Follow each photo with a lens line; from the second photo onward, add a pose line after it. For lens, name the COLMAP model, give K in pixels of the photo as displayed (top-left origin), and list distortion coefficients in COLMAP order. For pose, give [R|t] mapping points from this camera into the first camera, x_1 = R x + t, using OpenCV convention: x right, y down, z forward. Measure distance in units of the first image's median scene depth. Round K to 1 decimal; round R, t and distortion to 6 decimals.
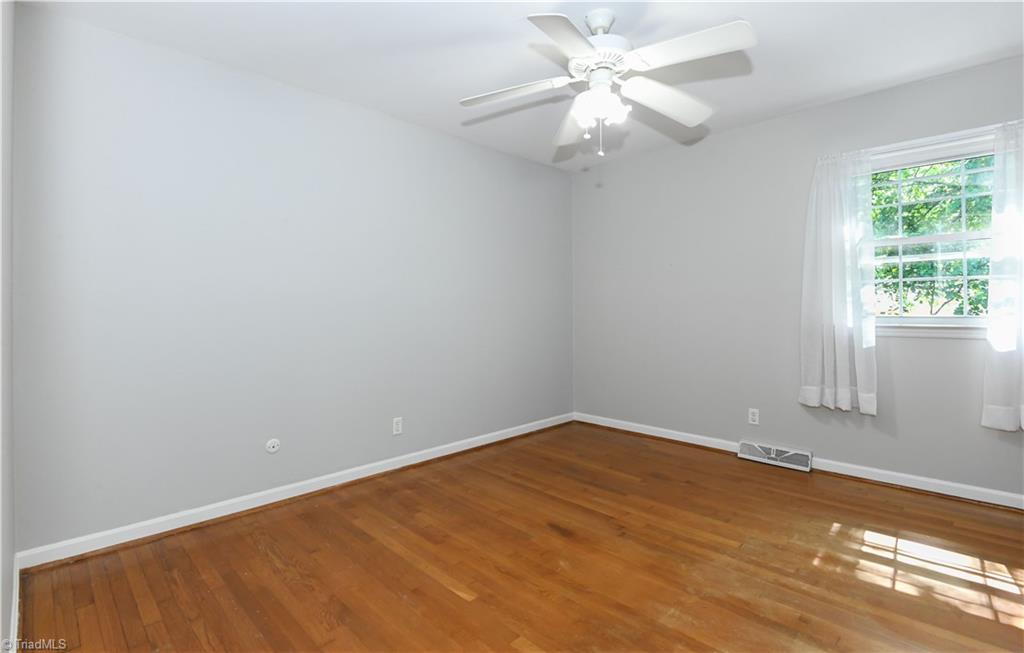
lens RADIAL K [[486.0, 0, 510.2], [0, 486.0, 316.5], [0, 0, 1]] dist [-0.001069, -0.000692]
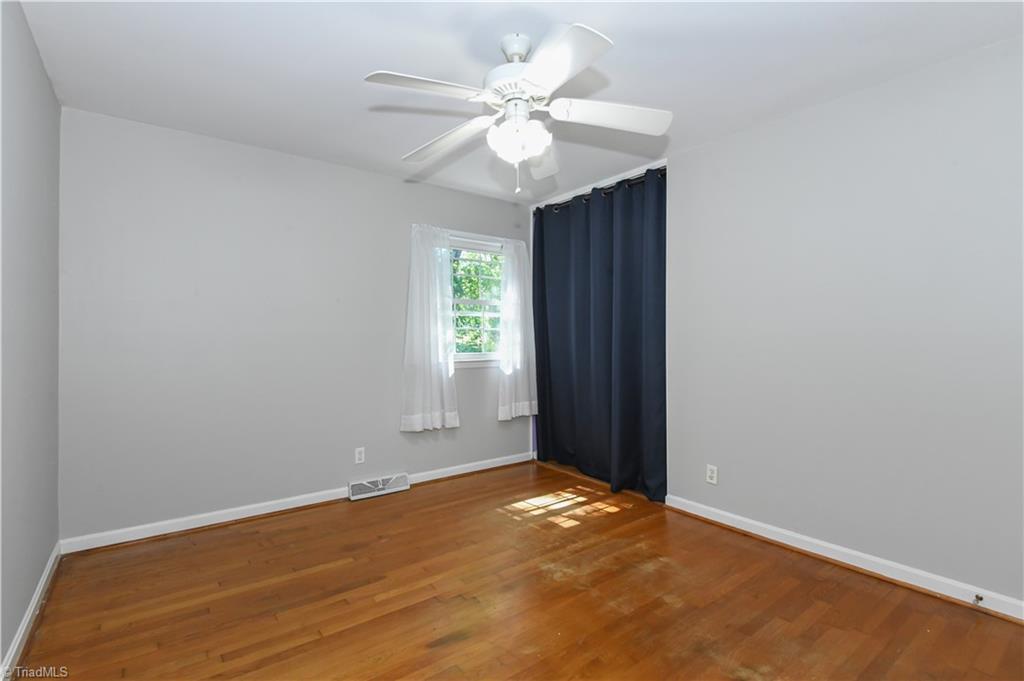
lens RADIAL K [[476.2, 0, 510.4], [0, 476.2, 343.5], [0, 0, 1]] dist [0.019608, -0.000228]
pose [[0.132599, -0.004513, 0.991160, -0.580311], [0.015212, 0.999881, 0.002518, -0.034991], [-0.991053, 0.014743, 0.132652, 0.707093]]
